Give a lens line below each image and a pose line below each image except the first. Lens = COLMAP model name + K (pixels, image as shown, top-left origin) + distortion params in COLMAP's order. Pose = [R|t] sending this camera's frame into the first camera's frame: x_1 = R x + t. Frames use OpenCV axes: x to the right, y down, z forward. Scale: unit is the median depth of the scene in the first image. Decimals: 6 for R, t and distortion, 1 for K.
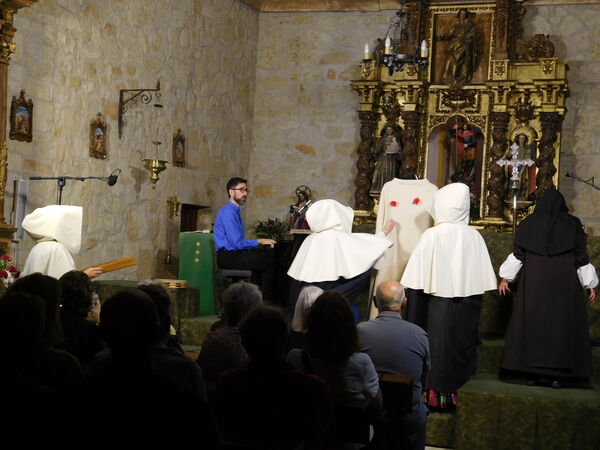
lens RADIAL K [[905.7, 0, 303.0], [0, 905.7, 227.3], [0, 0, 1]] dist [0.032242, -0.082873]
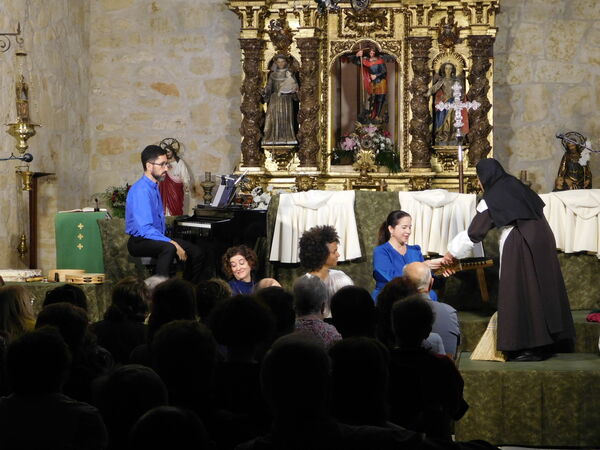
lens RADIAL K [[1435.6, 0, 301.4], [0, 1435.6, 225.7], [0, 0, 1]] dist [0.060152, -0.268895]
pose [[0.977567, -0.063503, 0.200822, -0.150448], [0.054419, 0.997243, 0.050440, -0.029427], [-0.203472, -0.038380, 0.978328, -0.228661]]
